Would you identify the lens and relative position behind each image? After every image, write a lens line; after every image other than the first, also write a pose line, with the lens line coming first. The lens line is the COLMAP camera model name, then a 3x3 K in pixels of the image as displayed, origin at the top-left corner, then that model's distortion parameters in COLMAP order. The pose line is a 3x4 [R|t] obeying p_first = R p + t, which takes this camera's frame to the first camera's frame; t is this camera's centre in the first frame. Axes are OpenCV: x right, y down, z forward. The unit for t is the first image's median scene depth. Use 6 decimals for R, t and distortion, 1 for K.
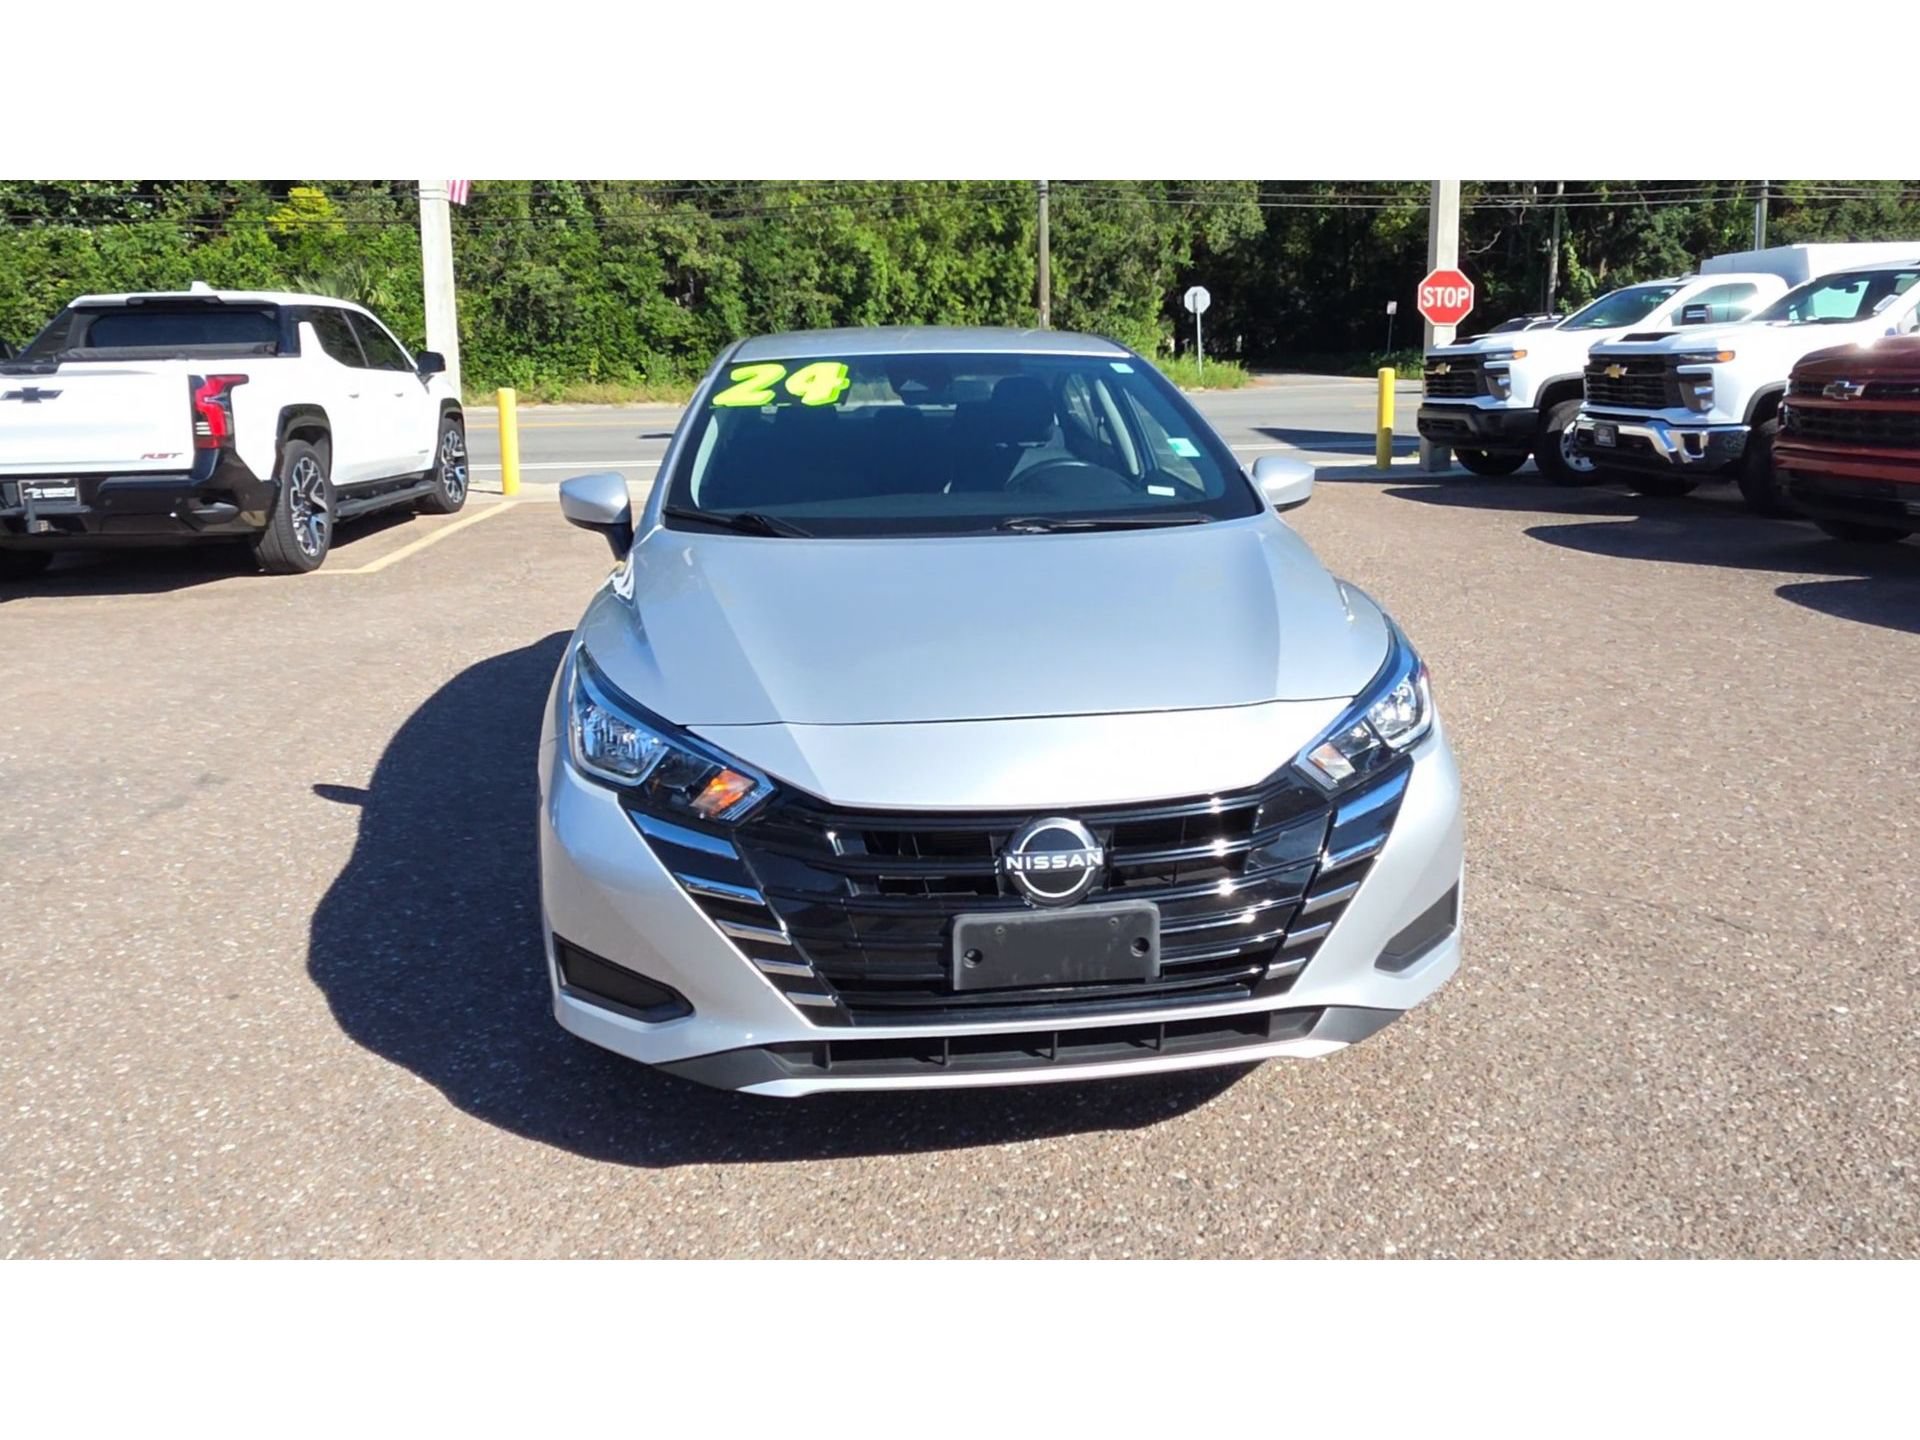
lens RADIAL K [[1405.3, 0, 985.1], [0, 1405.3, 538.6], [0, 0, 1]] dist [-0.012322, 0.014027]
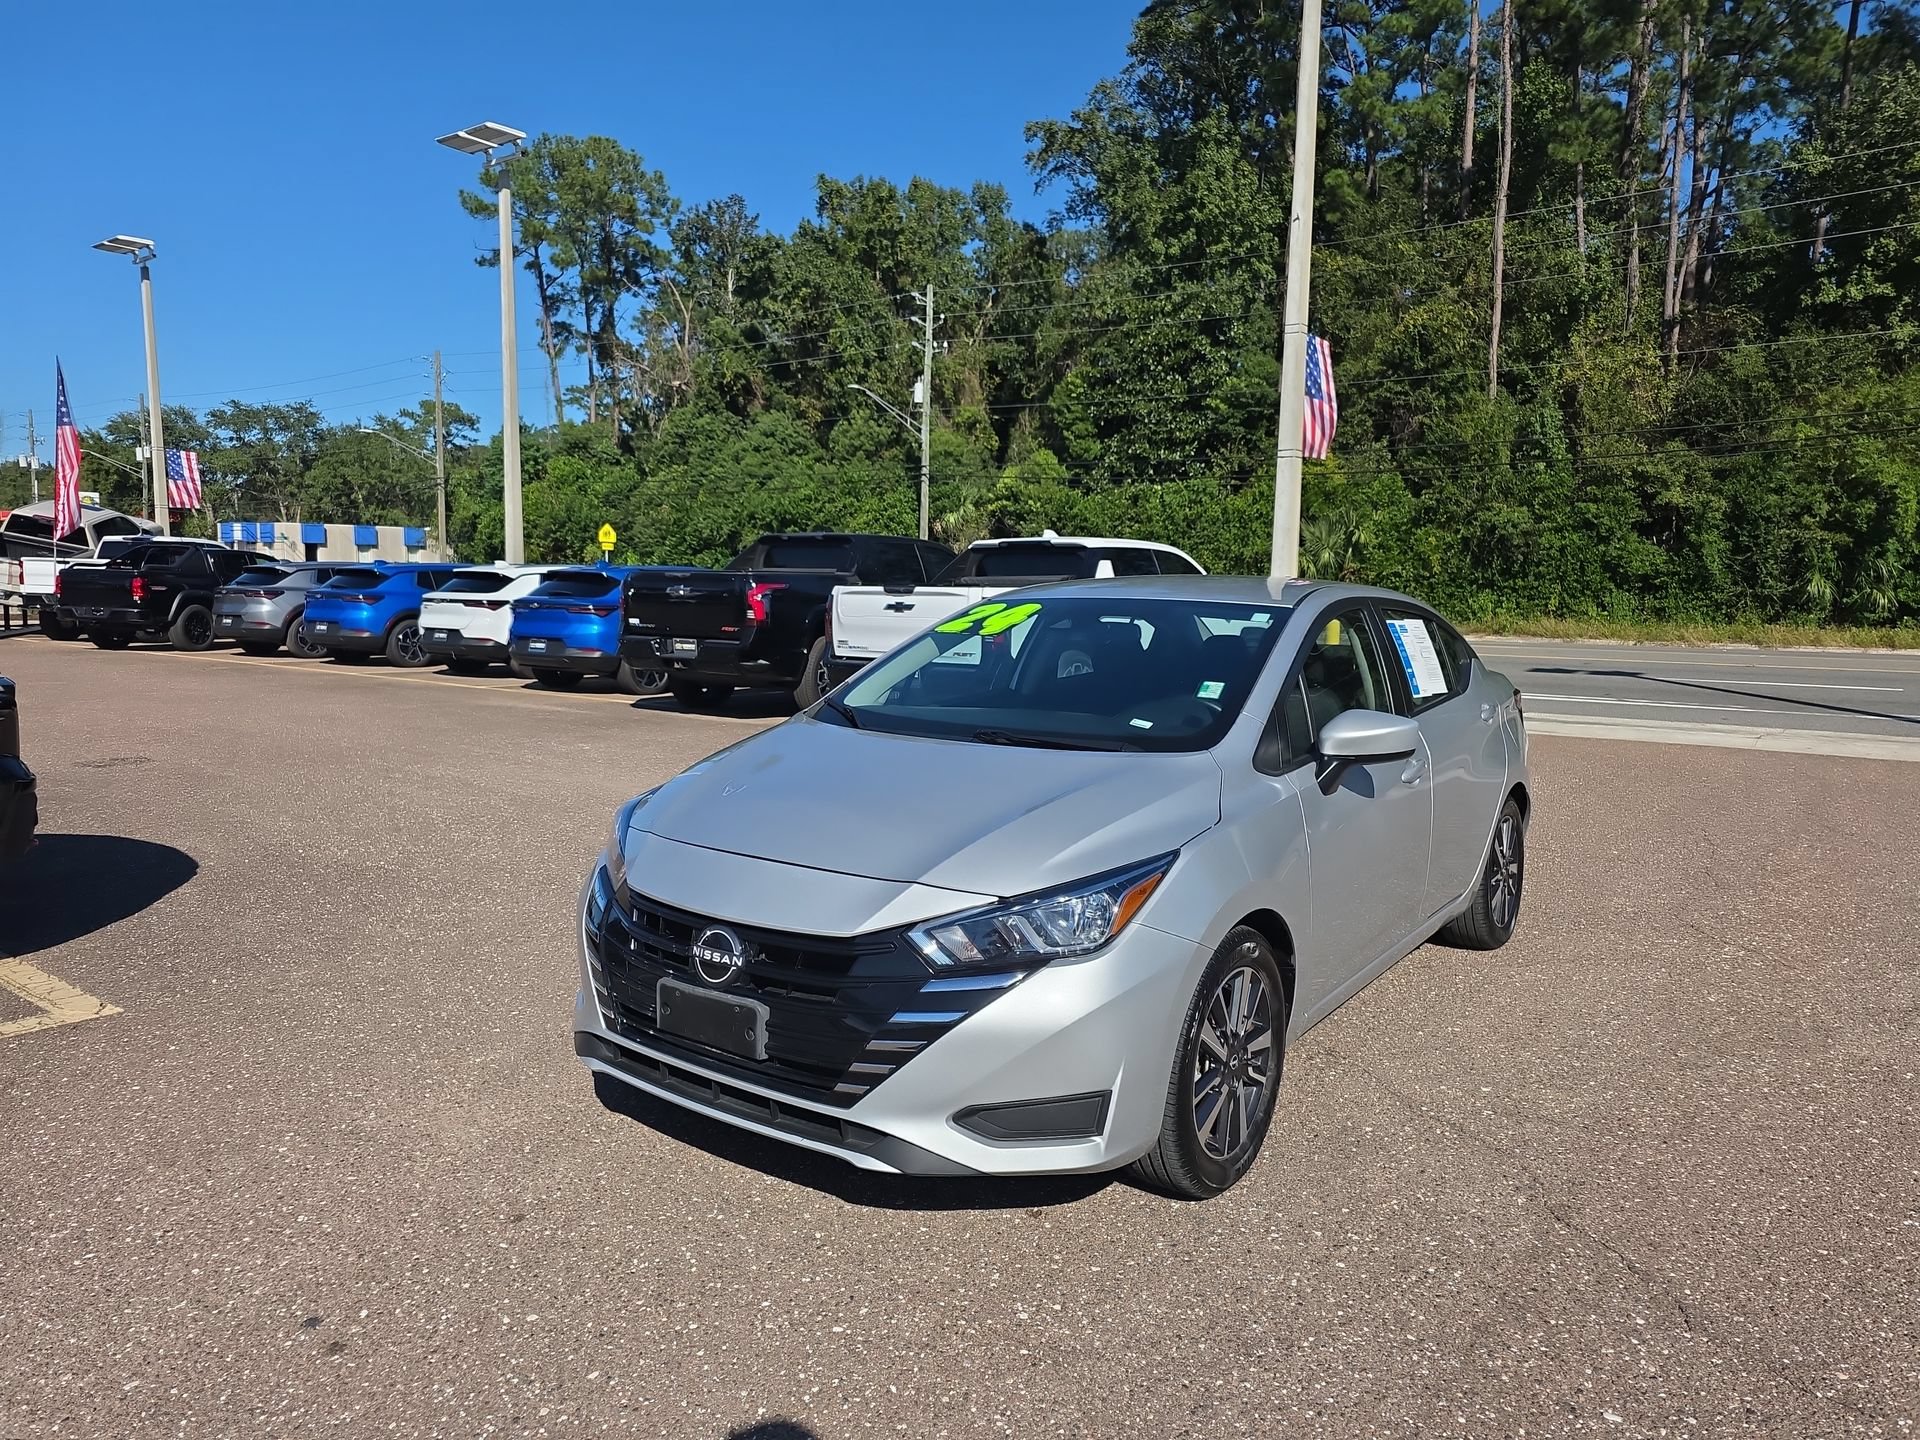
lens RADIAL K [[1254.8, 0, 948.8], [0, 1254.8, 721.3], [0, 0, 1]] dist [0.009226, -0.014272]
pose [[0.727019, 0.097759, -0.679623, 0.278640], [-0.113496, 0.993306, 0.021468, -0.015824], [0.677172, 0.061527, 0.733248, 0.057538]]
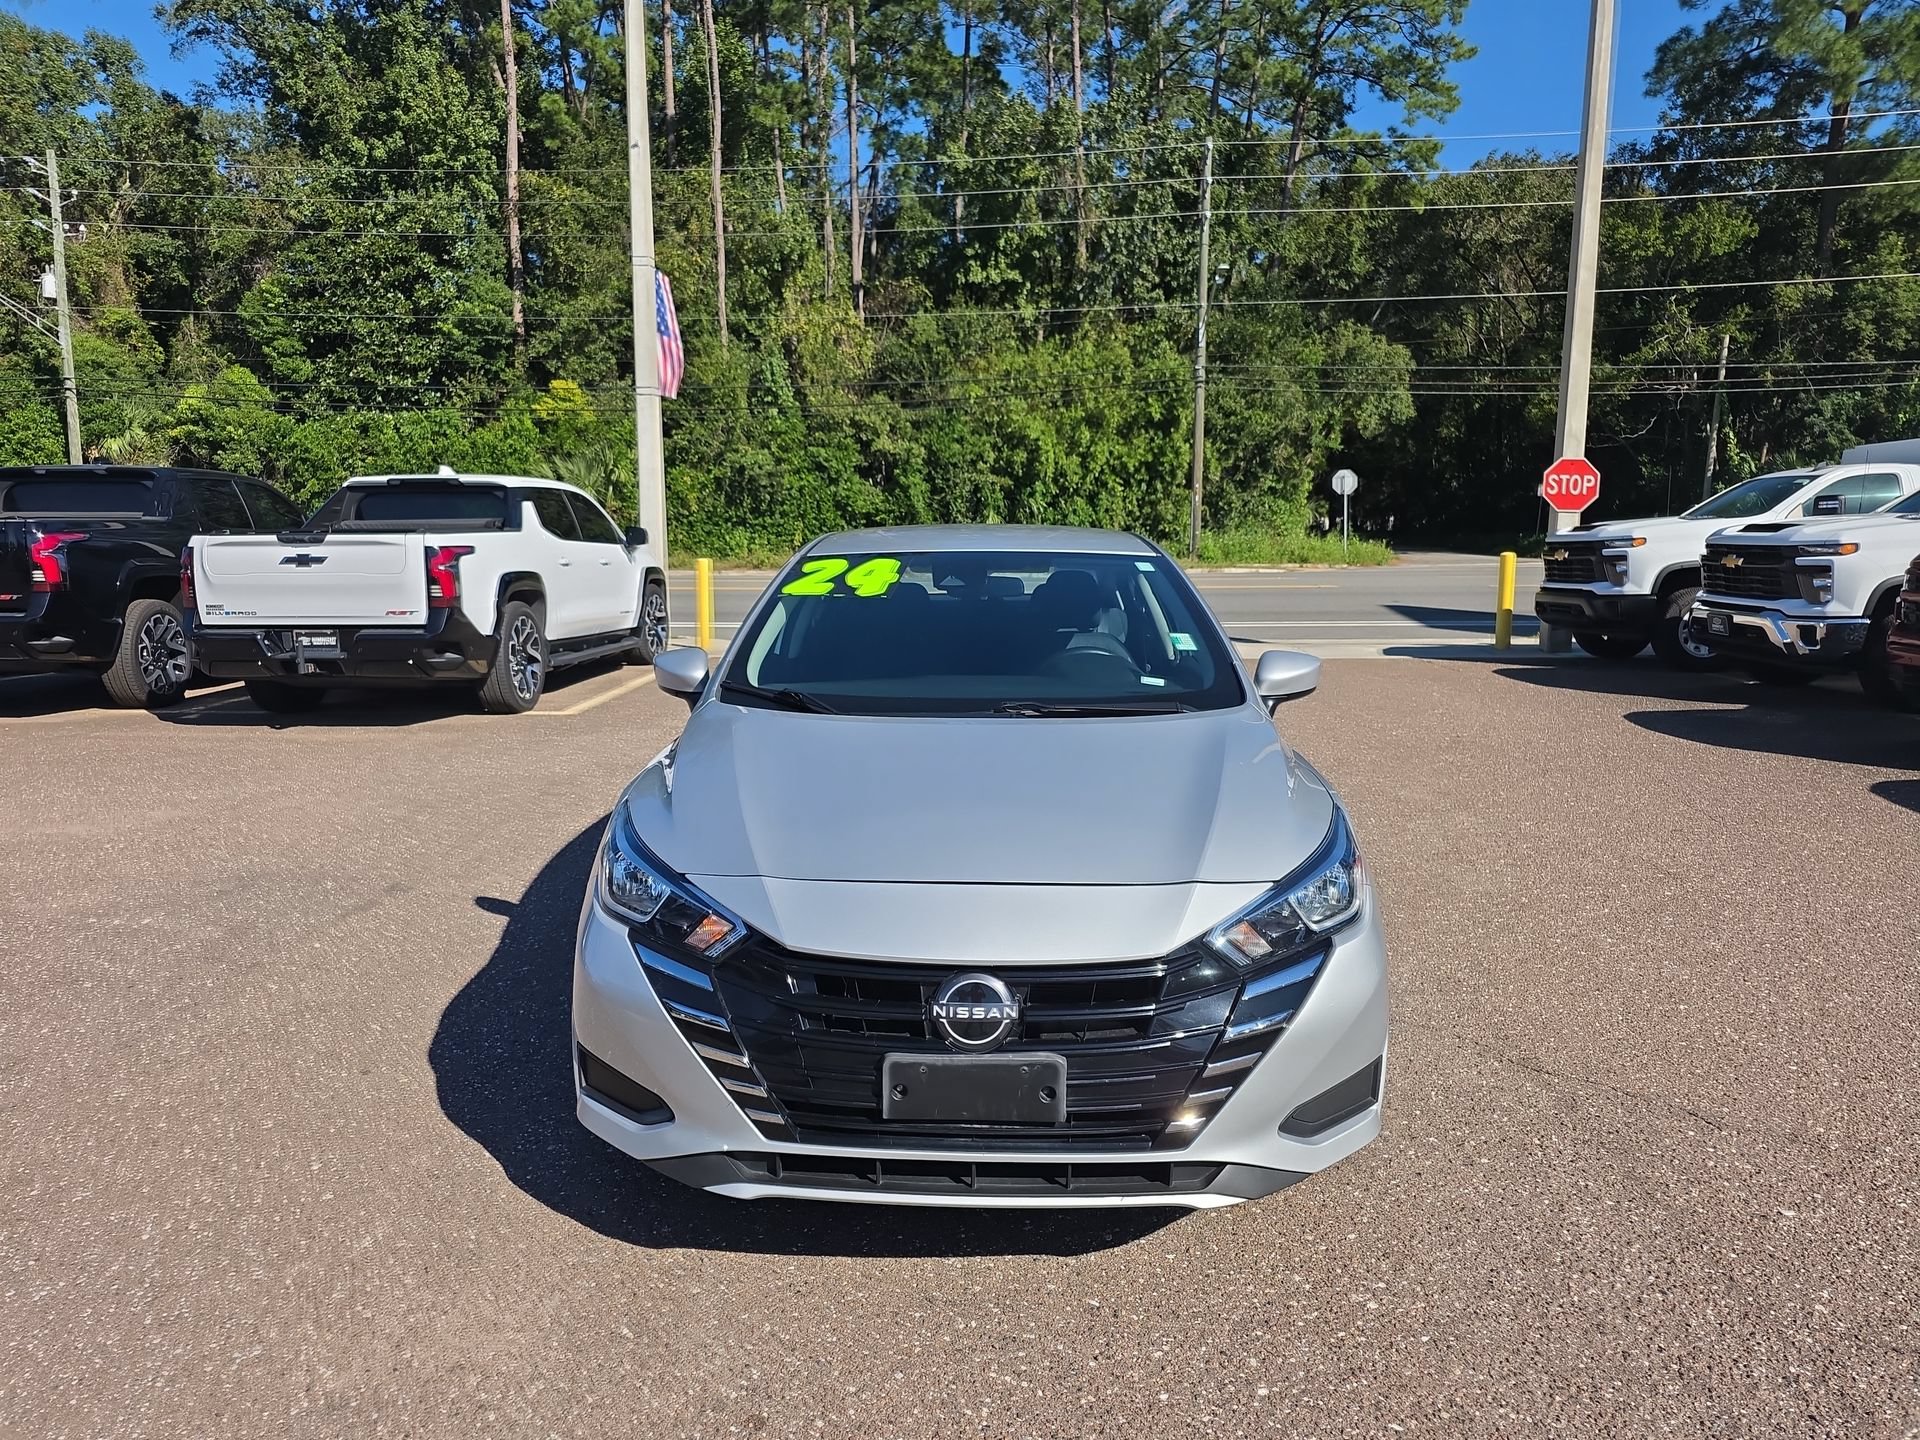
lens RADIAL K [[1259.3, 0, 945.9], [0, 1259.3, 694.1], [0, 0, 1]] dist [0.044971, -0.040227]
pose [[0.987265, 0.034243, -0.155353, 0.046825], [-0.034208, 0.999411, 0.002903, -0.008576], [0.155361, 0.002448, 0.987855, -0.006081]]
